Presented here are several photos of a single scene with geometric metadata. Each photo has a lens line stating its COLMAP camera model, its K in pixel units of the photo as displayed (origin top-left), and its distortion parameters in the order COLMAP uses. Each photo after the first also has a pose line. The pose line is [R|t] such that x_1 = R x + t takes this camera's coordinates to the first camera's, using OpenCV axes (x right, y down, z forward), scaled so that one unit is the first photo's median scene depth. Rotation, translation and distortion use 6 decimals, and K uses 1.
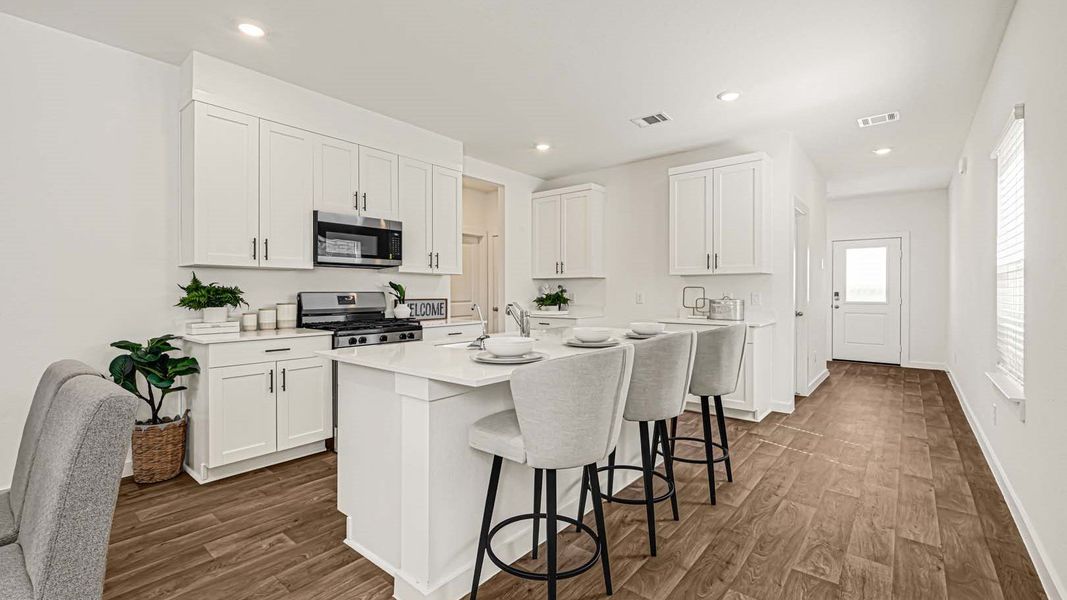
lens RADIAL K [[475.6, 0, 502.9], [0, 475.6, 319.1], [0, 0, 1]] dist [-0.000665, 0.000192]
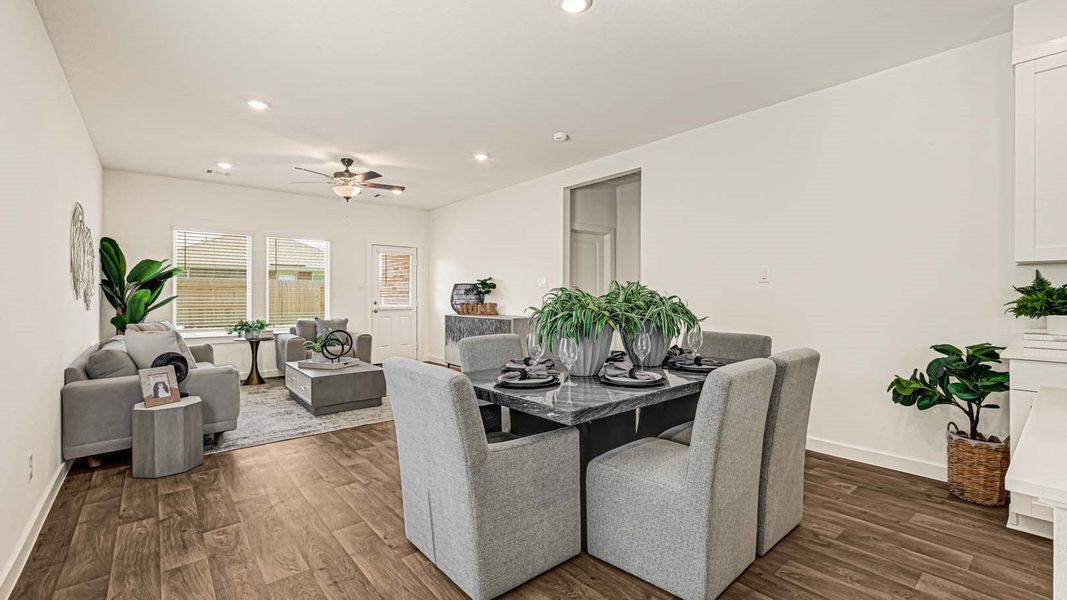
lens RADIAL K [[441.6, 0, 534.9], [0, 441.6, 301.1], [0, 0, 1]] dist [-0.005755, -0.000526]
pose [[-0.149062, 0.011149, -0.988765, 0.443304], [-0.053597, 0.998375, 0.019337, -0.030277], [0.987374, 0.055877, -0.148223, 0.518357]]
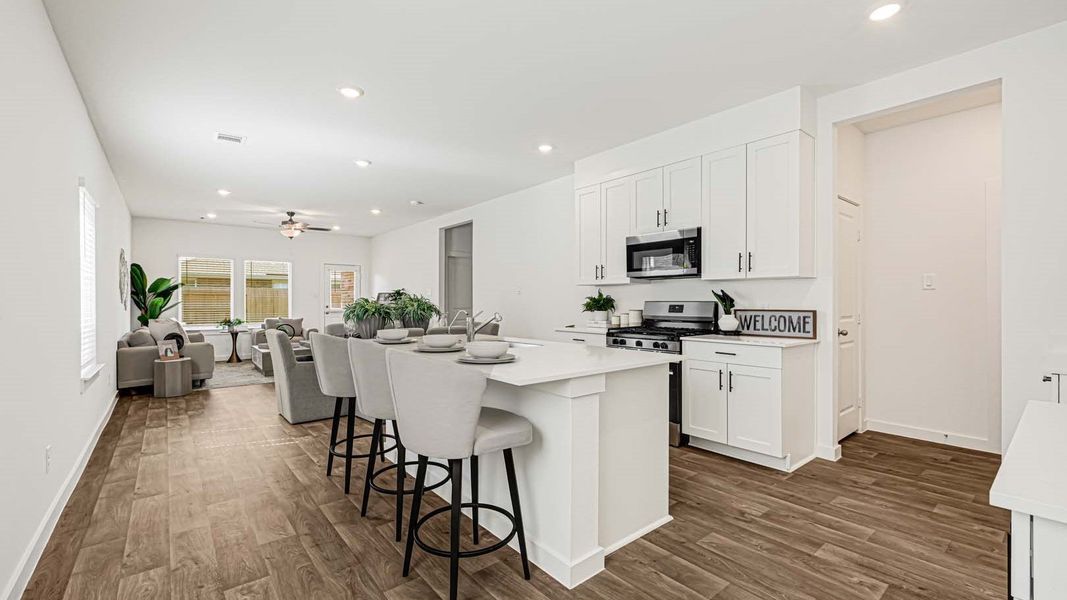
lens RADIAL K [[433.5, 0, 527.0], [0, 433.5, 305.4], [0, 0, 1]] dist [0.003588, 0.000283]
pose [[-0.169112, 0.010046, -0.985546, 0.599699], [-0.052769, 0.998422, 0.019232, -0.041079], [0.984183, 0.055258, -0.168315, 0.701199]]
